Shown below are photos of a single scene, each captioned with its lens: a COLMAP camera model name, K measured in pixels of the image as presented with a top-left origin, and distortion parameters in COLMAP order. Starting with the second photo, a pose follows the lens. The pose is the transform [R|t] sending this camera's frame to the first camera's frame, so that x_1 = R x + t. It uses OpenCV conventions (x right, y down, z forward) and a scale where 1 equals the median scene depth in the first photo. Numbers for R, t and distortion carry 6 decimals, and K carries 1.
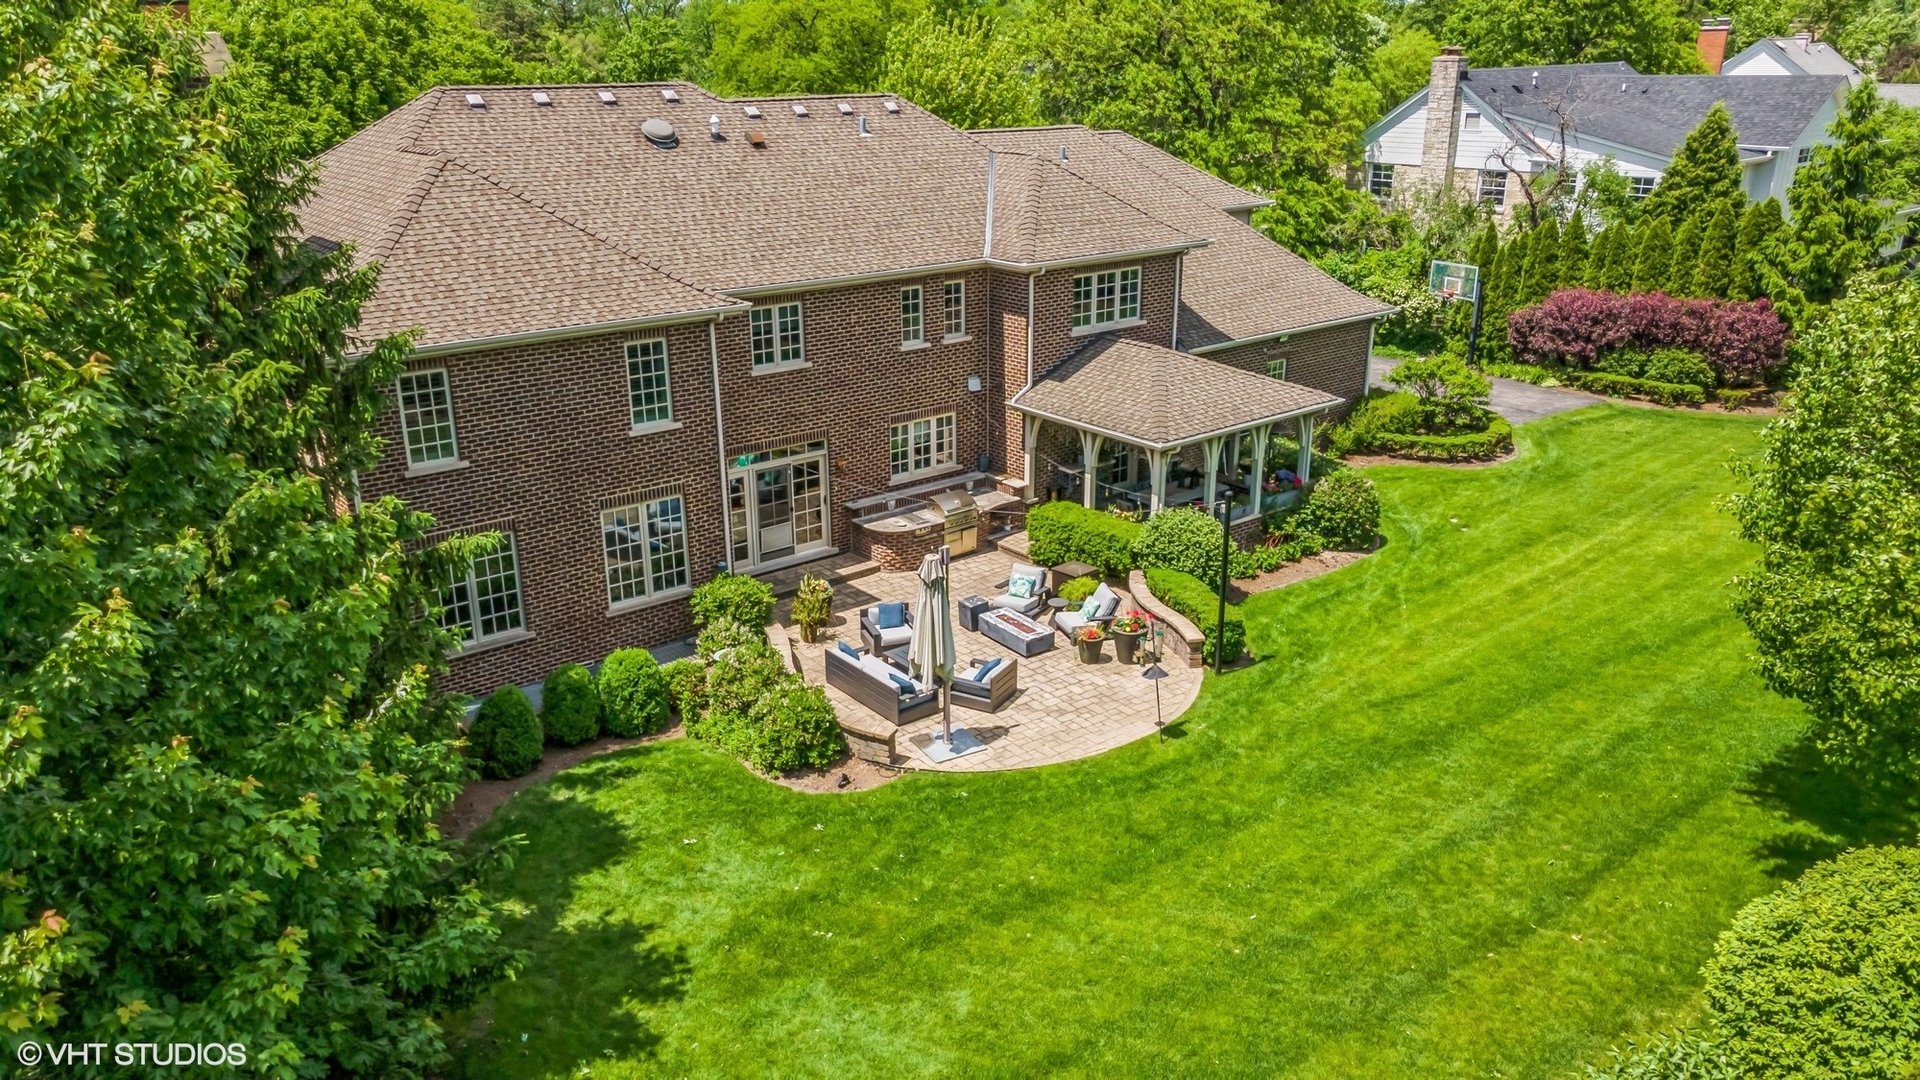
lens RADIAL K [[1329.8, 0, 957.2], [0, 1329.8, 604.1], [0, 0, 1]] dist [0.030005, 0.002583]
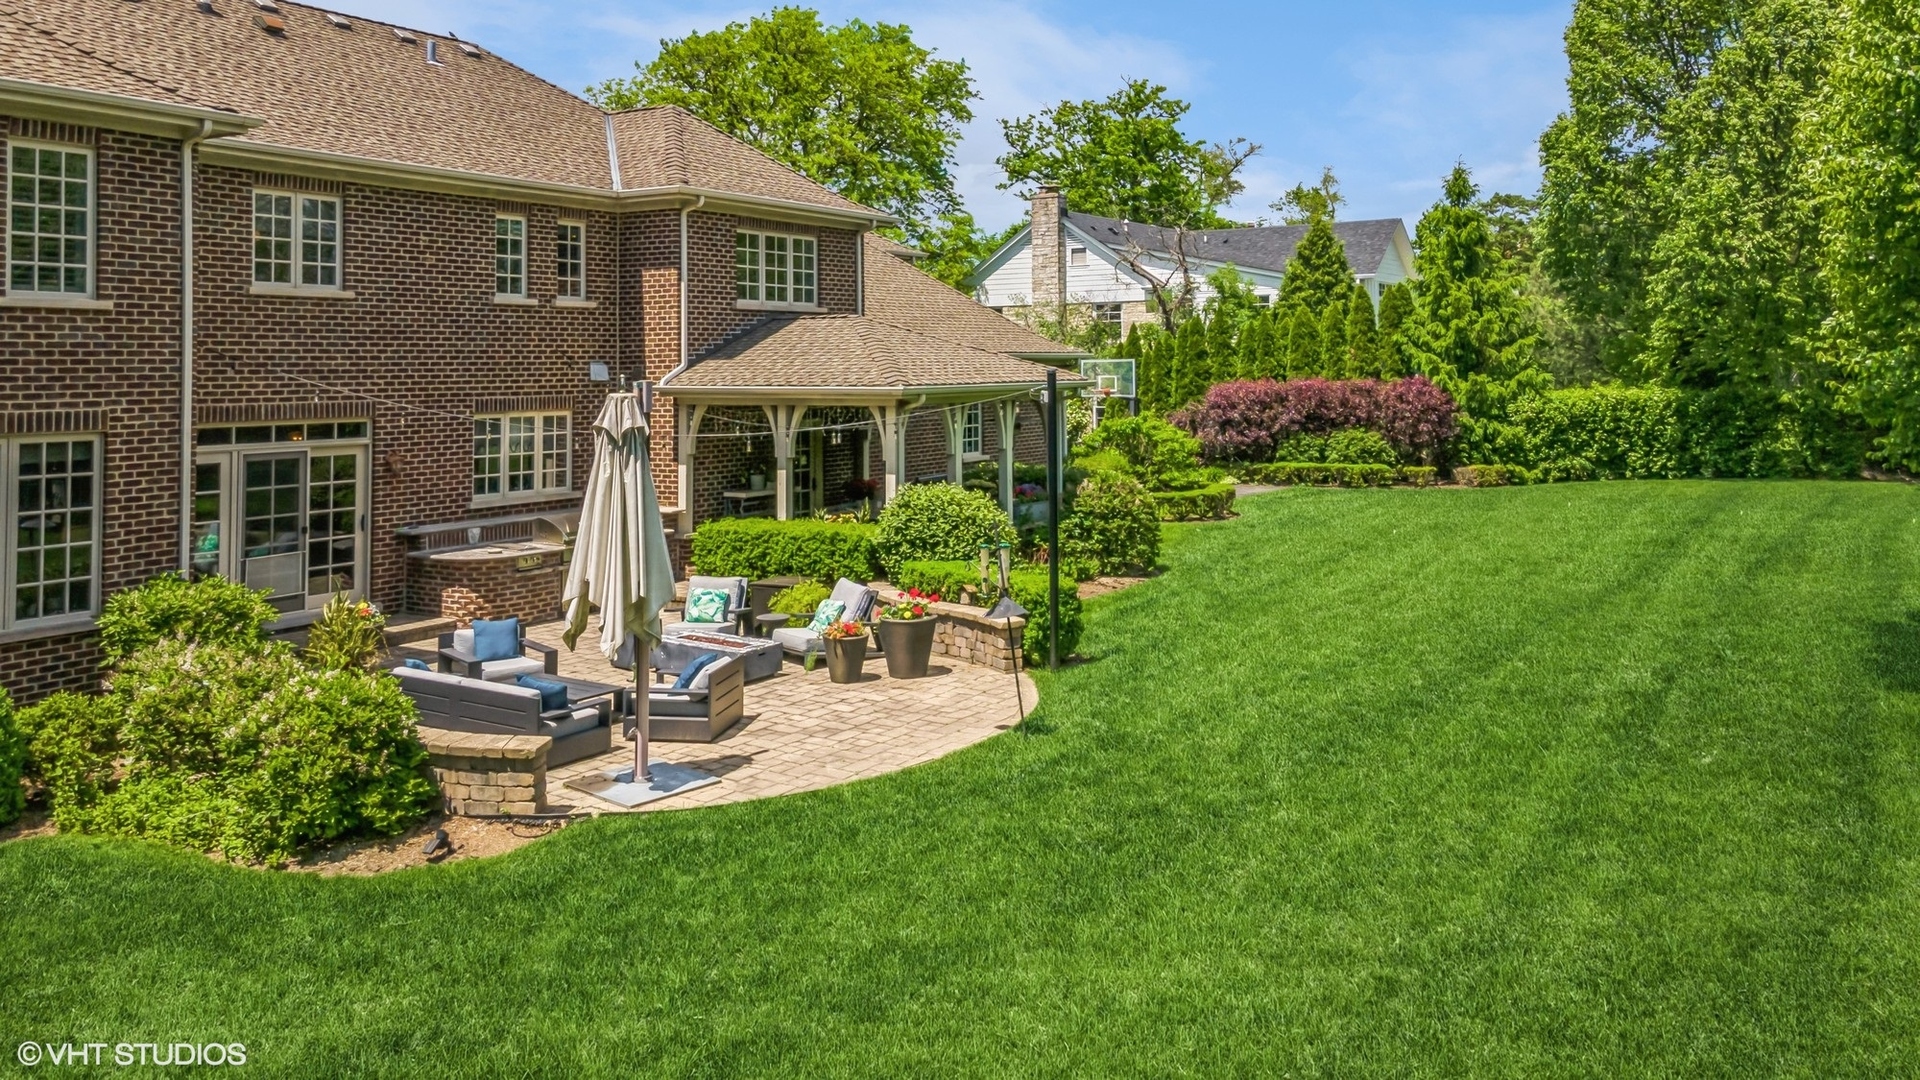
lens RADIAL K [[1425.6, 0, 967.3], [0, 1425.6, 347.3], [0, 0, 1]] dist [0.034759, 0.002860]
pose [[0.942807, 0.008556, 0.333229, -0.056043], [0.123301, 0.919816, -0.372471, 0.127470], [-0.309696, 0.392256, 0.866154, 0.297065]]
